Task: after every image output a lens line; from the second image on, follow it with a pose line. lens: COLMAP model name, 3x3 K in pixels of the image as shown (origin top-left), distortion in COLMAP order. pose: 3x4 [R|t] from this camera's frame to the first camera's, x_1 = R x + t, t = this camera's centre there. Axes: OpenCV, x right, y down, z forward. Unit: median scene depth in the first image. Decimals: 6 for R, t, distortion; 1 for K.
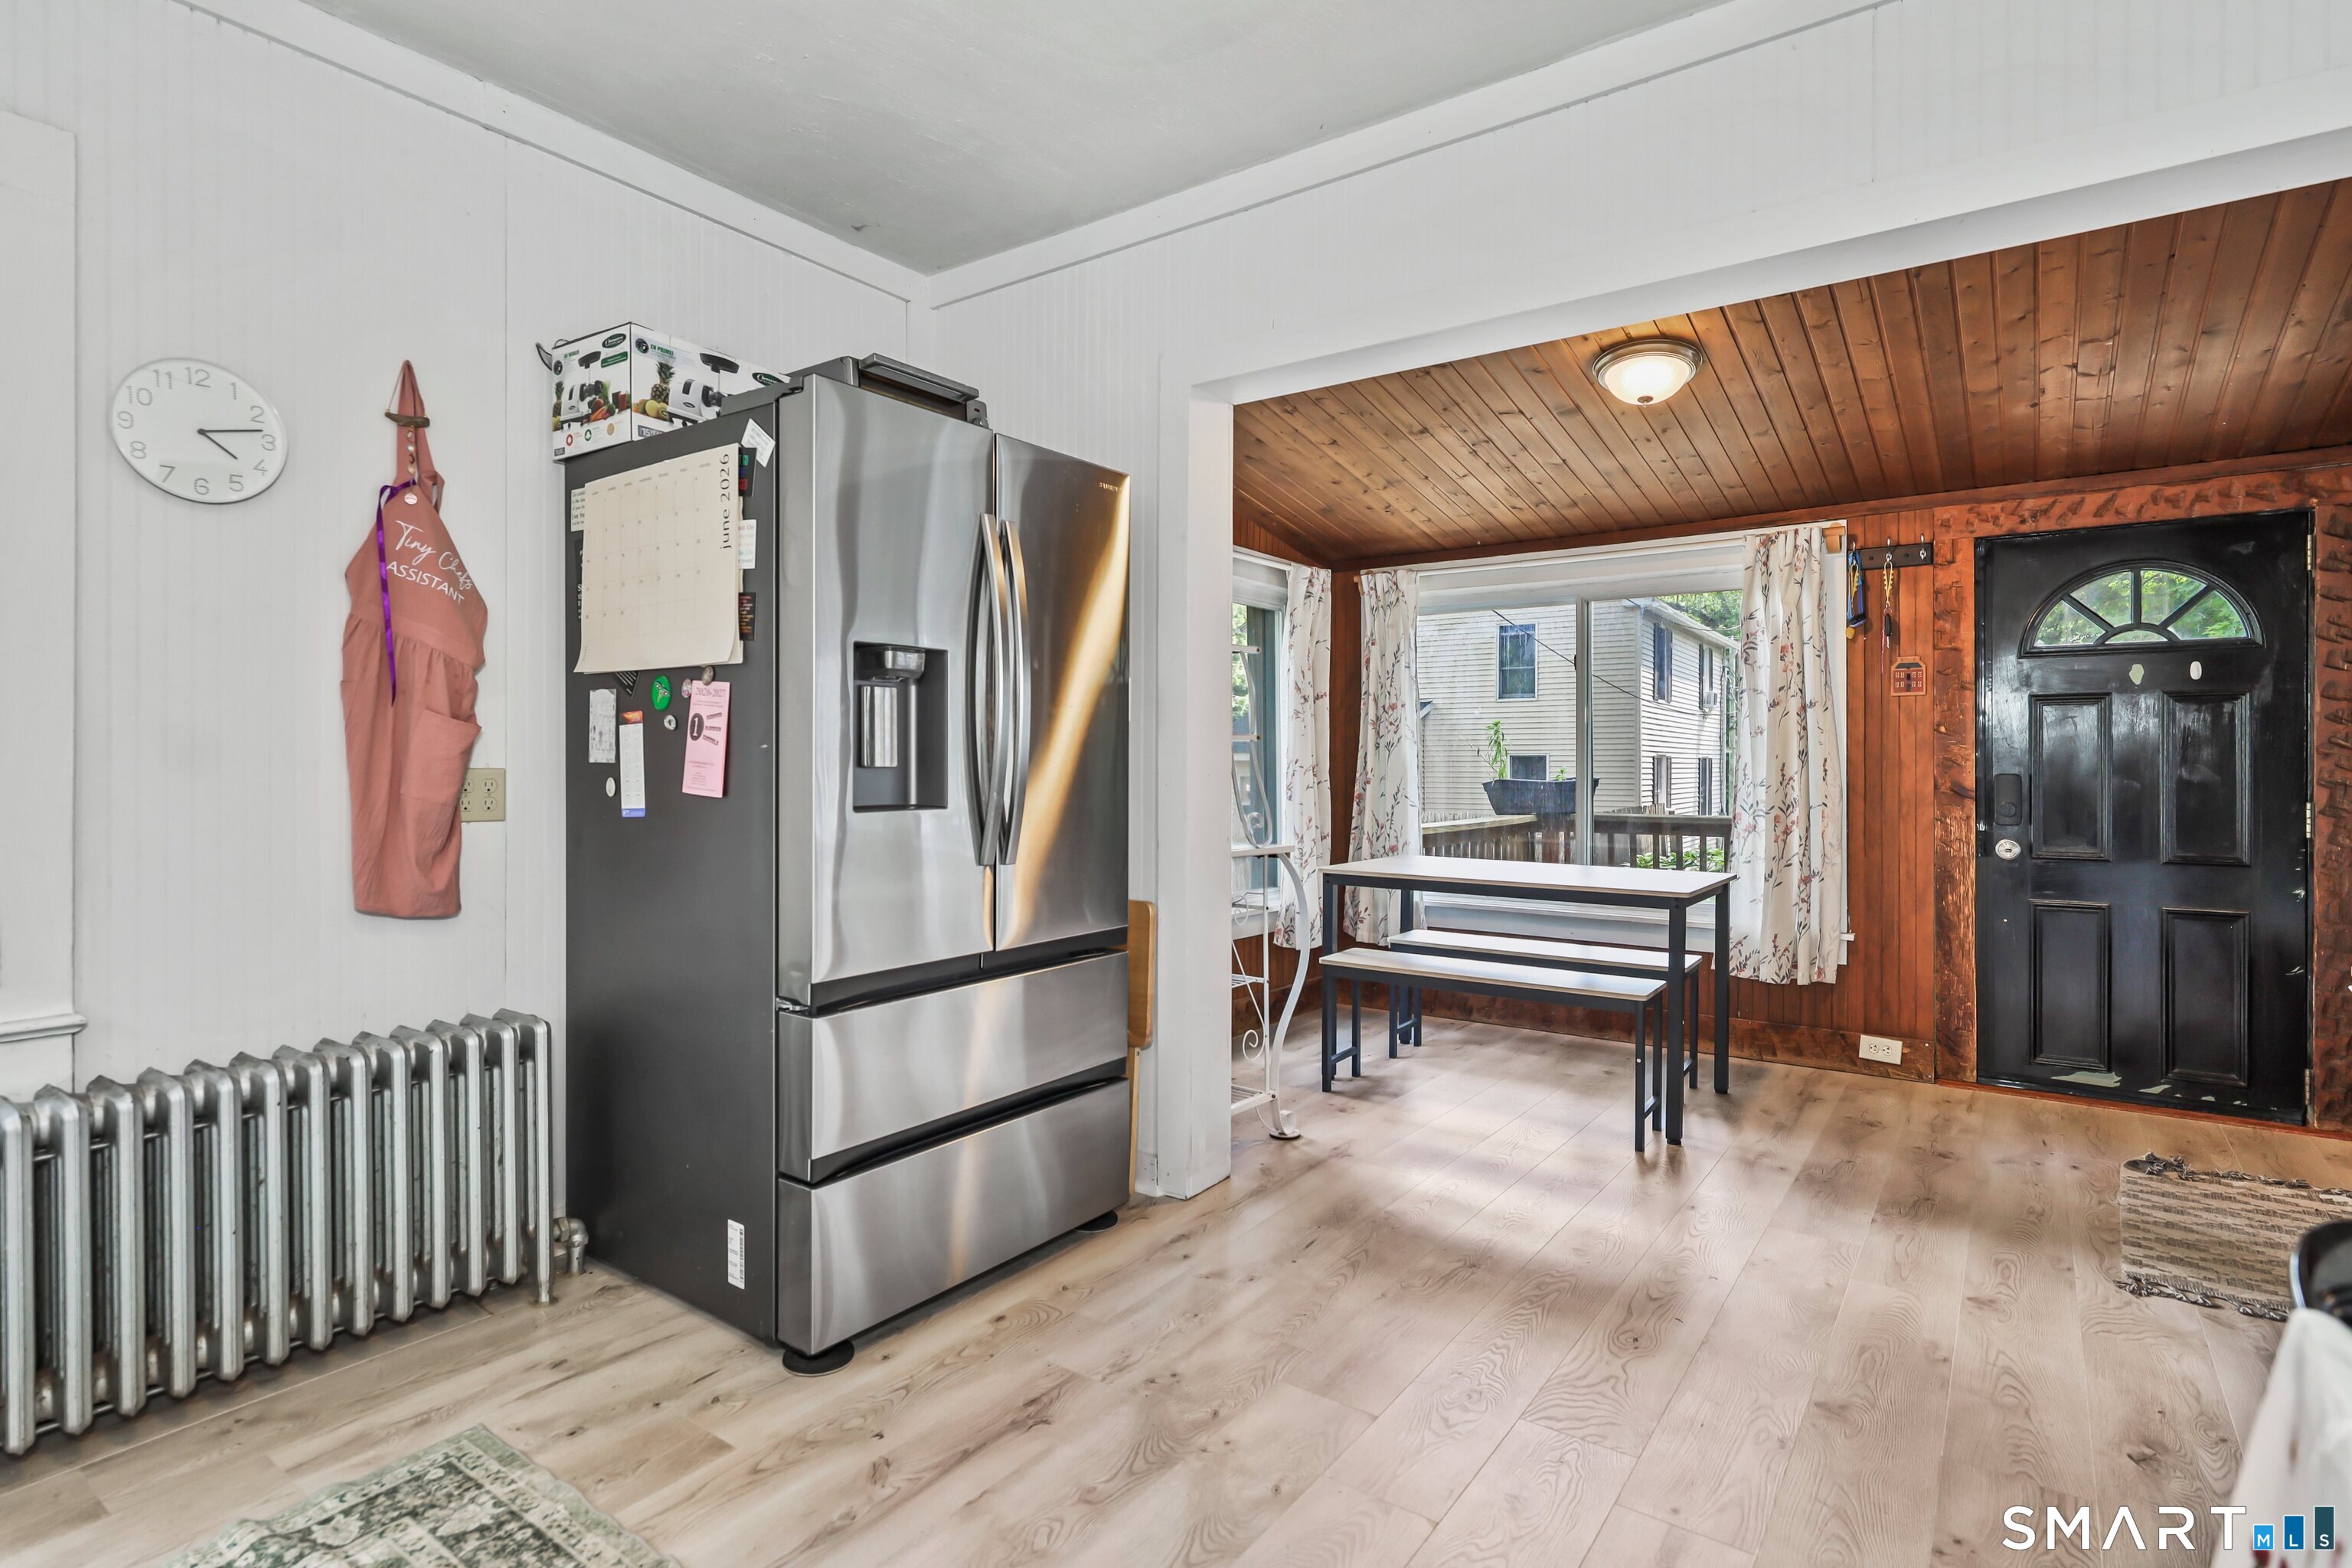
lens RADIAL K [[1177.7, 0, 1175.7], [0, 1177.7, 769.4], [0, 0, 1]] dist [0.005318, -0.000346]
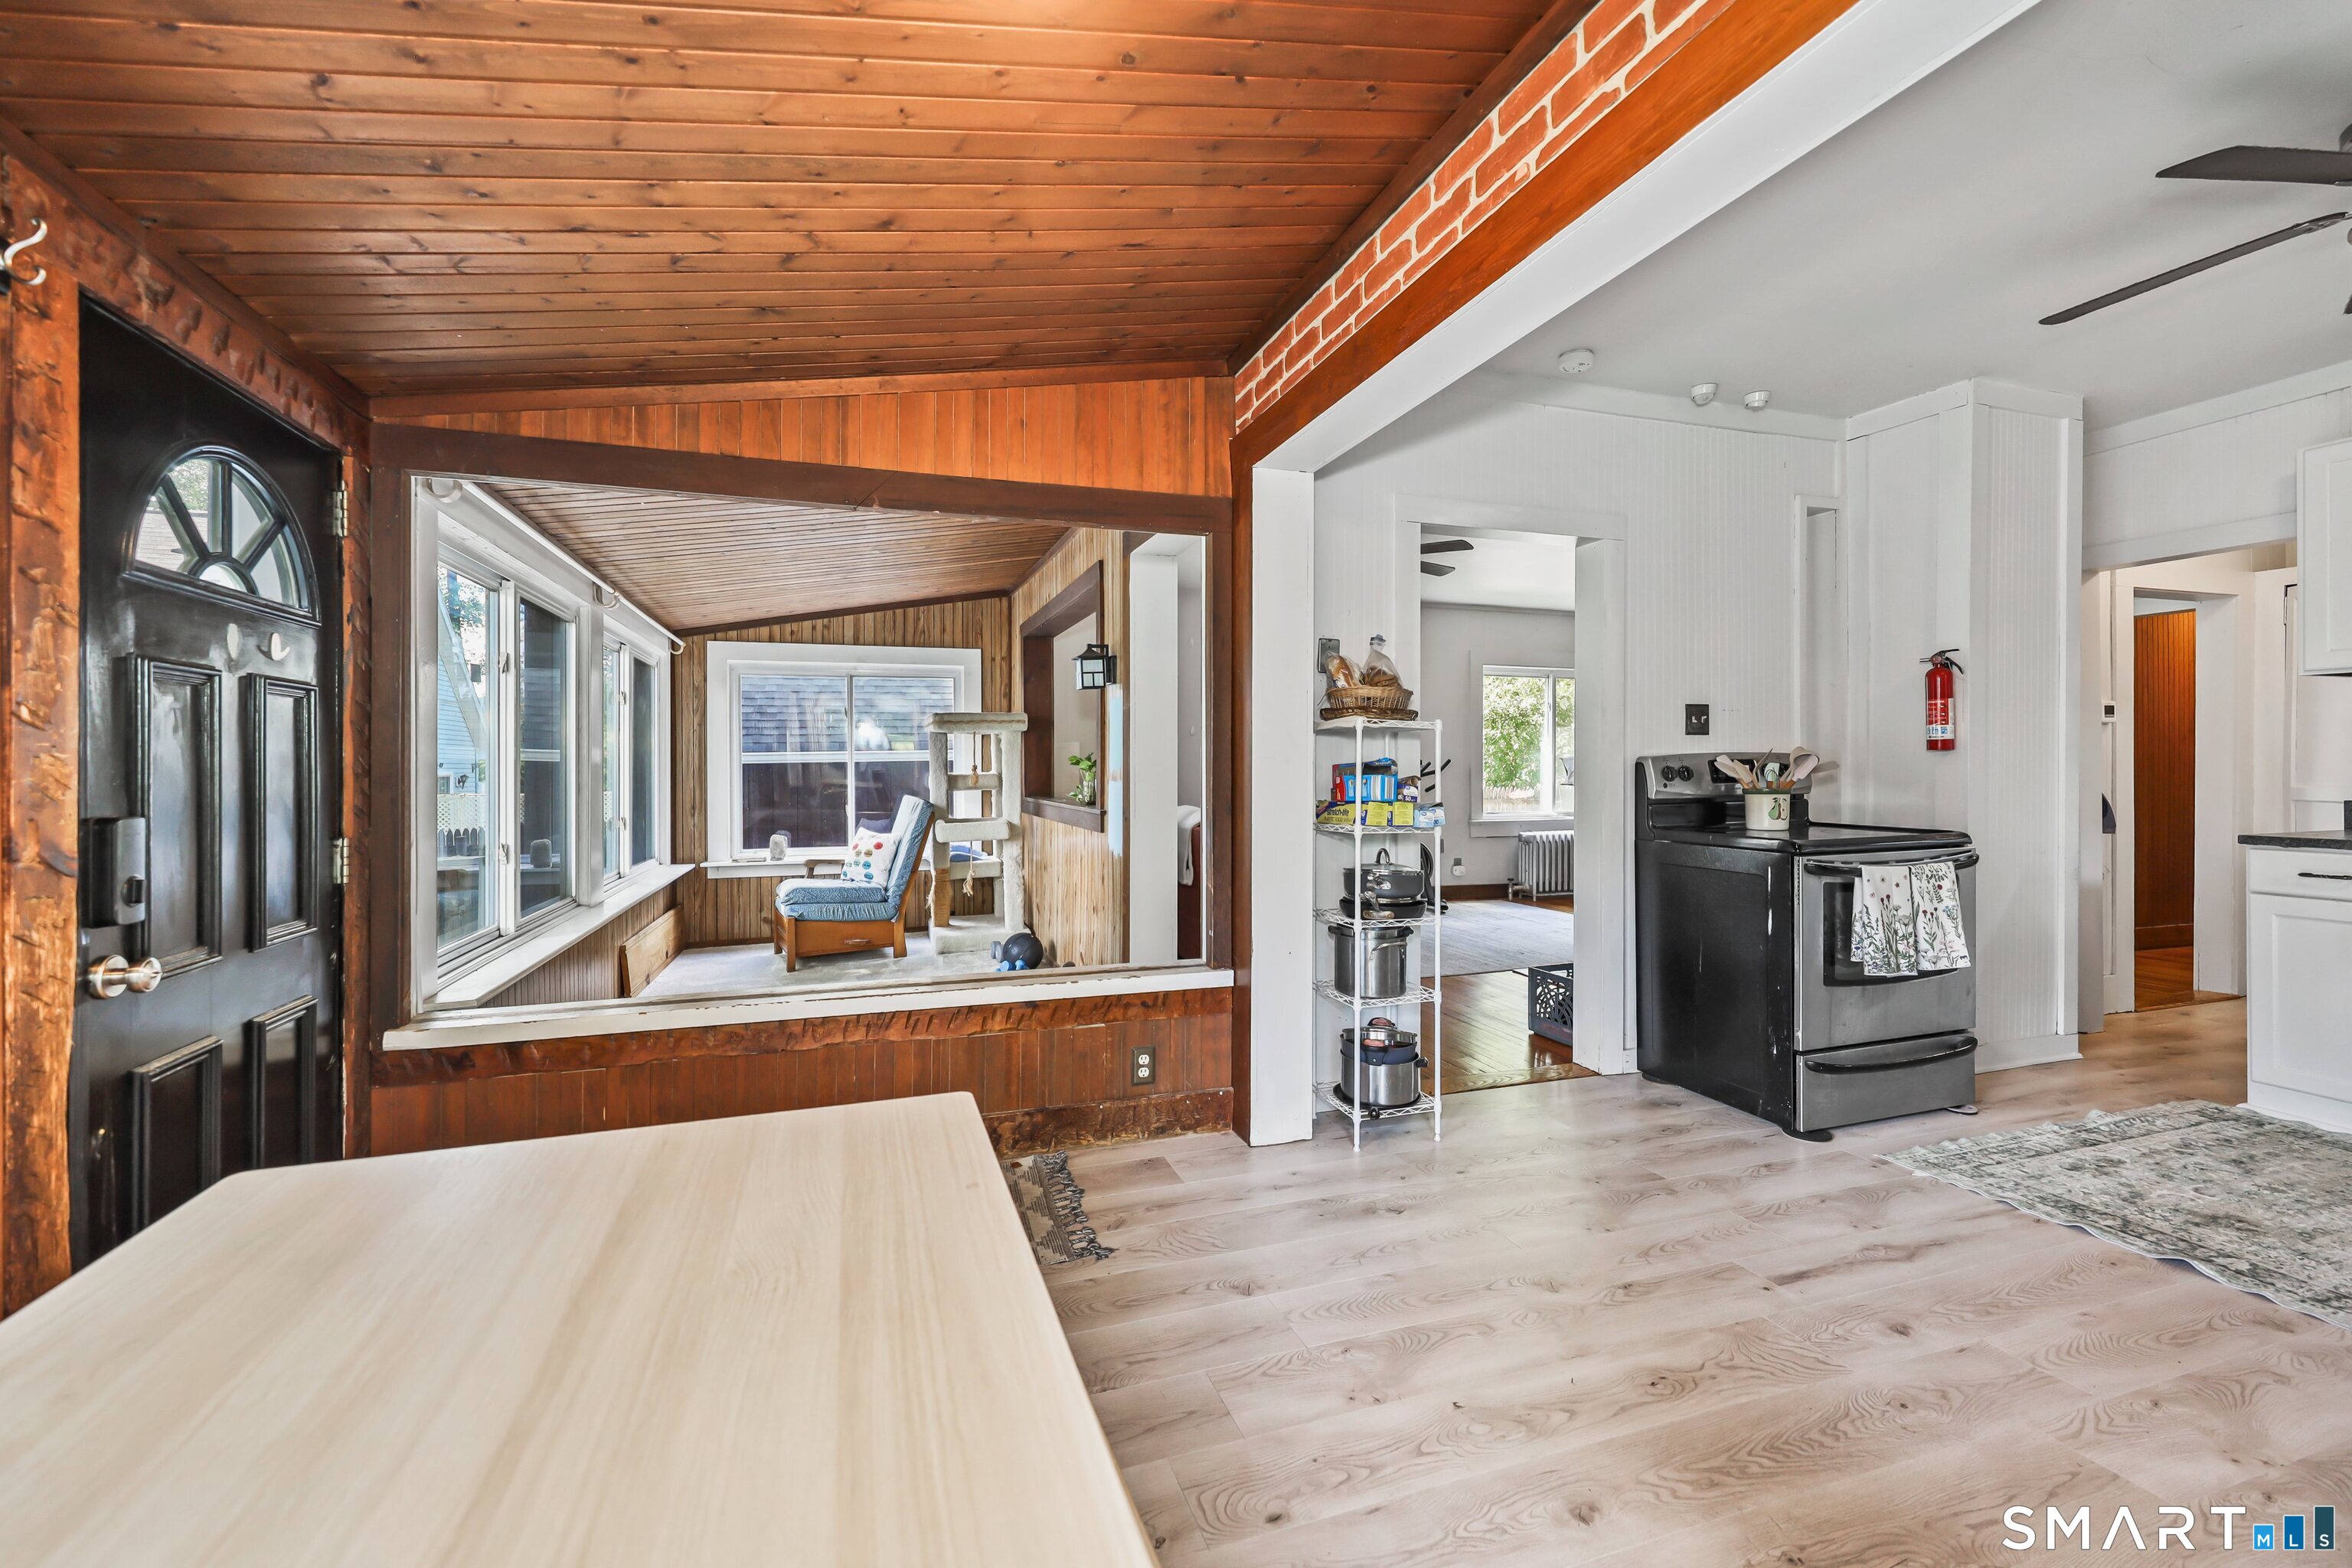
lens RADIAL K [[939.3, 0, 1175.5], [0, 939.3, 764.3], [0, 0, 1]] dist [0.002988, -0.000347]
pose [[-0.806220, 0.007419, 0.591569, 0.138494], [0.008959, 0.999960, -0.000331, -0.012971], [-0.591548, 0.005033, -0.806254, 1.035902]]
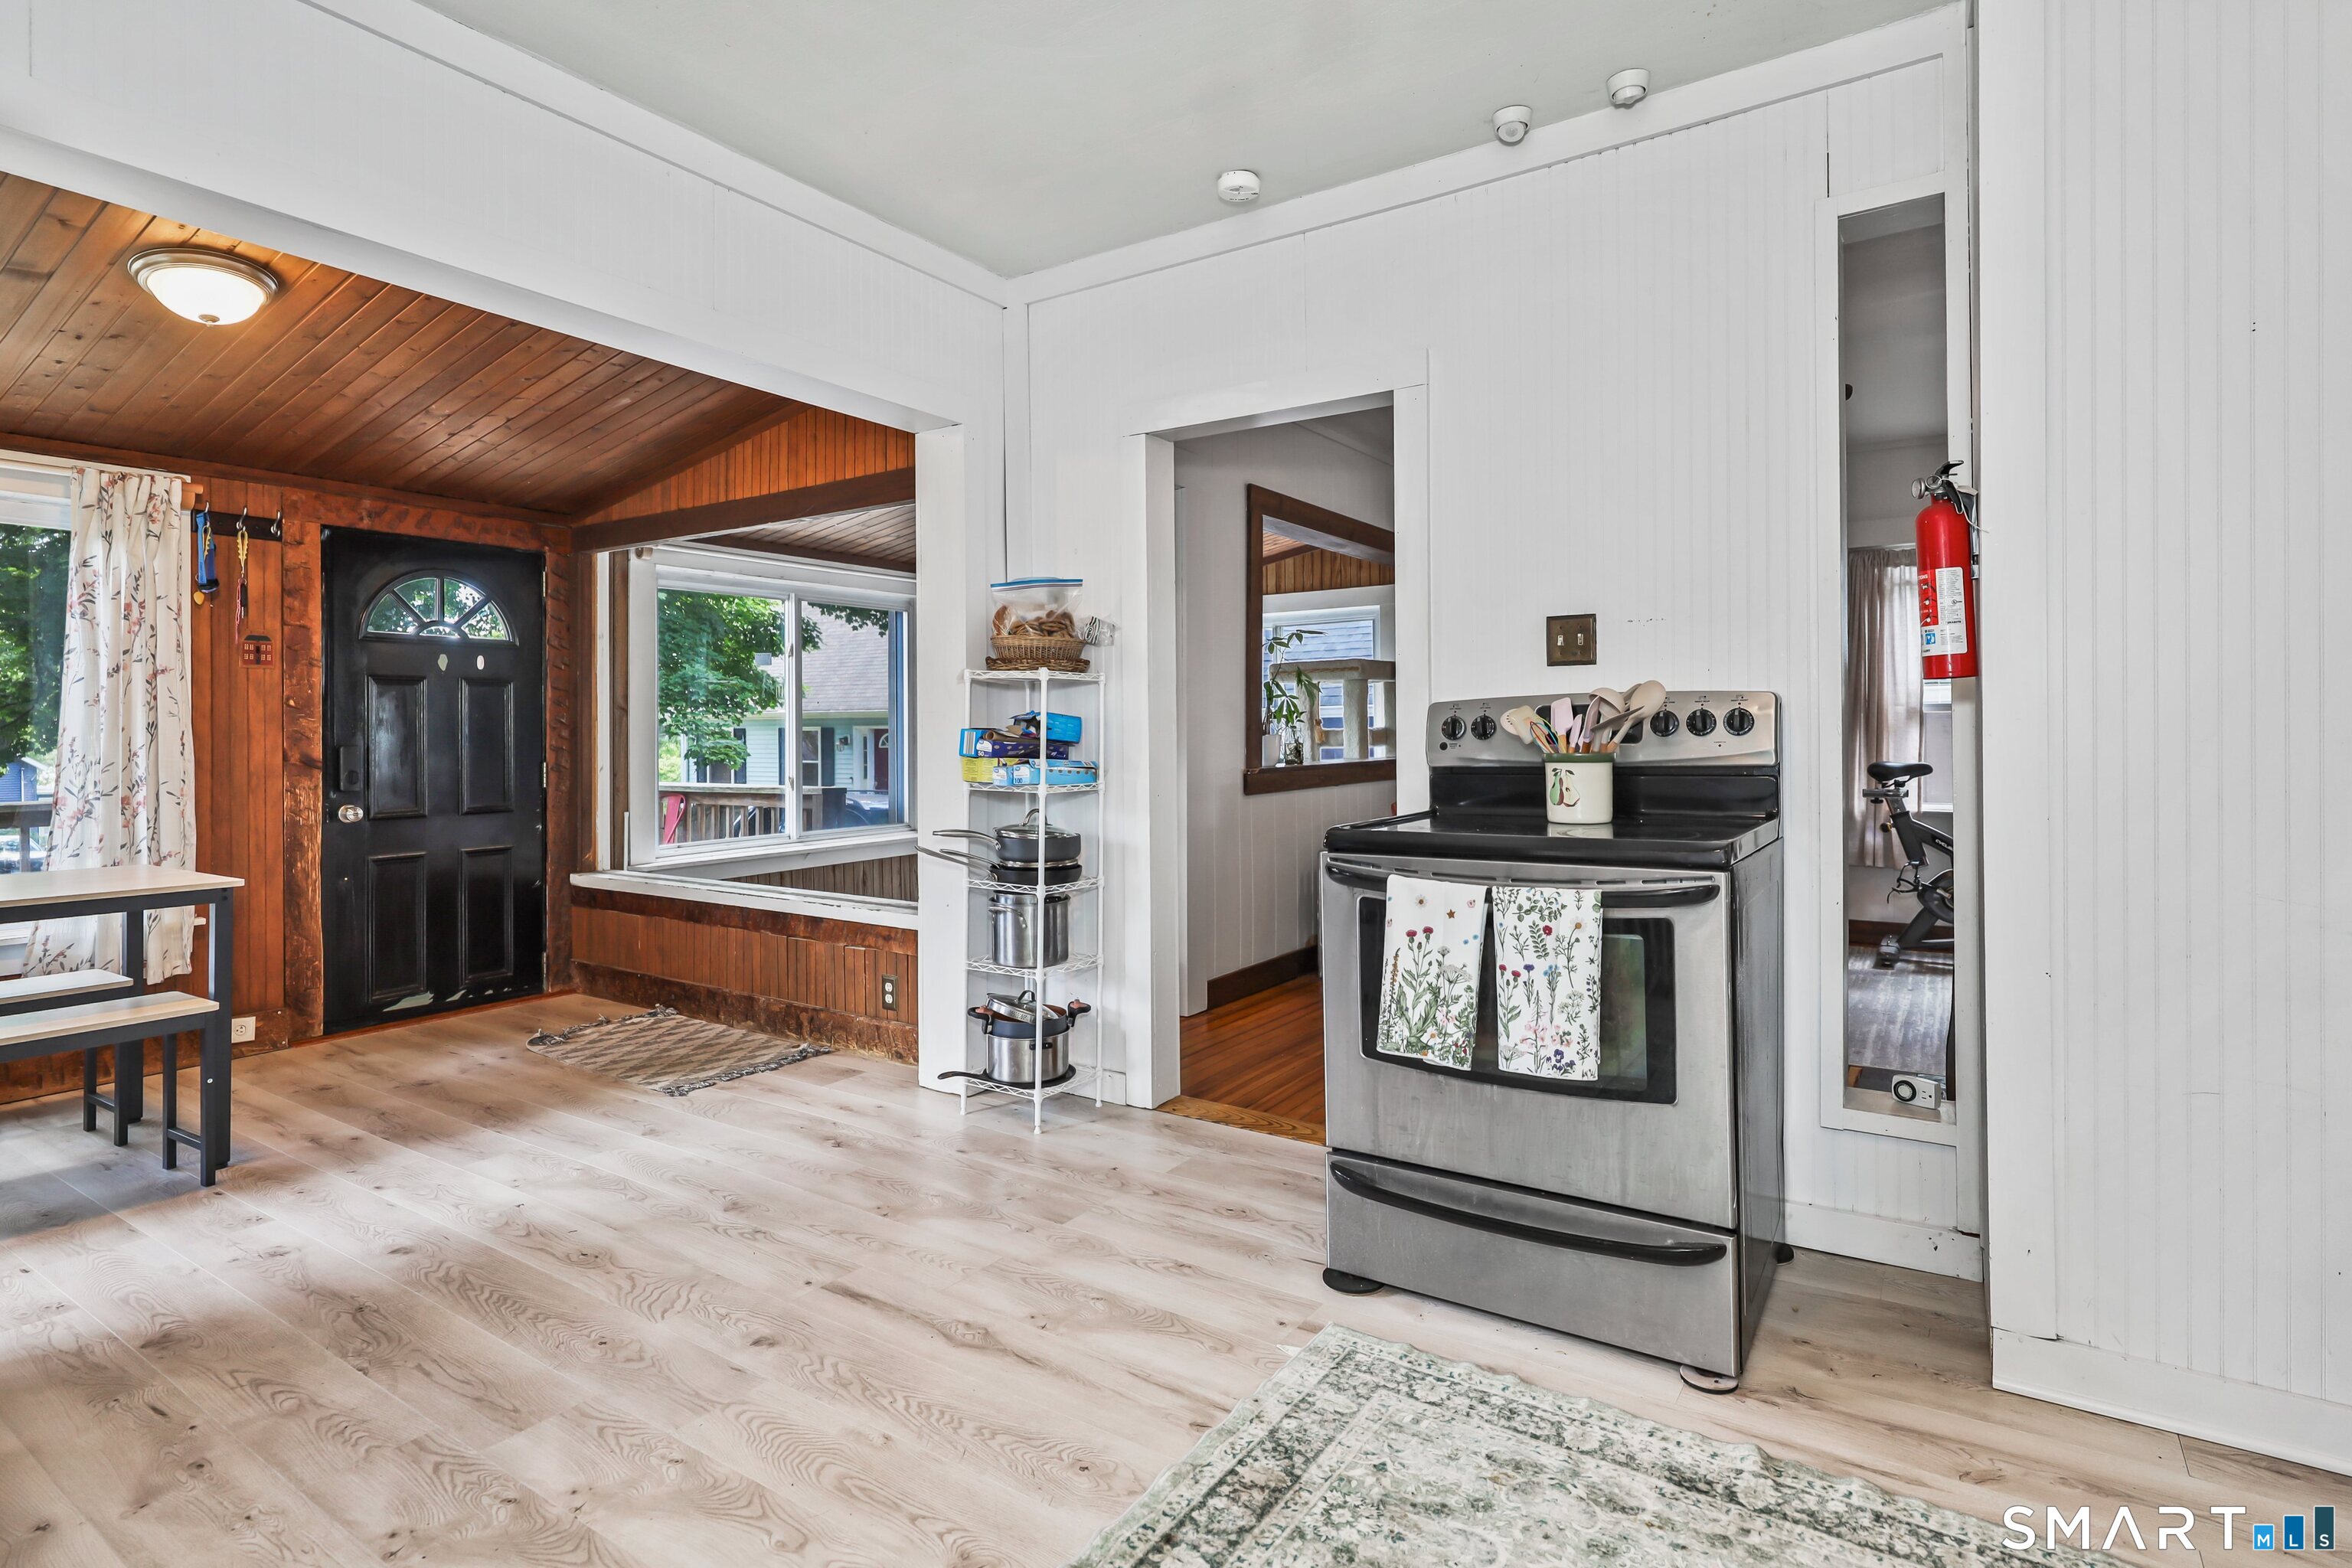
lens RADIAL K [[1177.7, 0, 1166.9], [0, 1177.7, 726.9], [0, 0, 1]] dist [0.005318, -0.000346]
pose [[-0.037074, 0.003448, 0.999307, -0.416121], [0.011002, 0.999935, -0.003042, -0.001520], [-0.999252, 0.010881, -0.037109, 0.274791]]
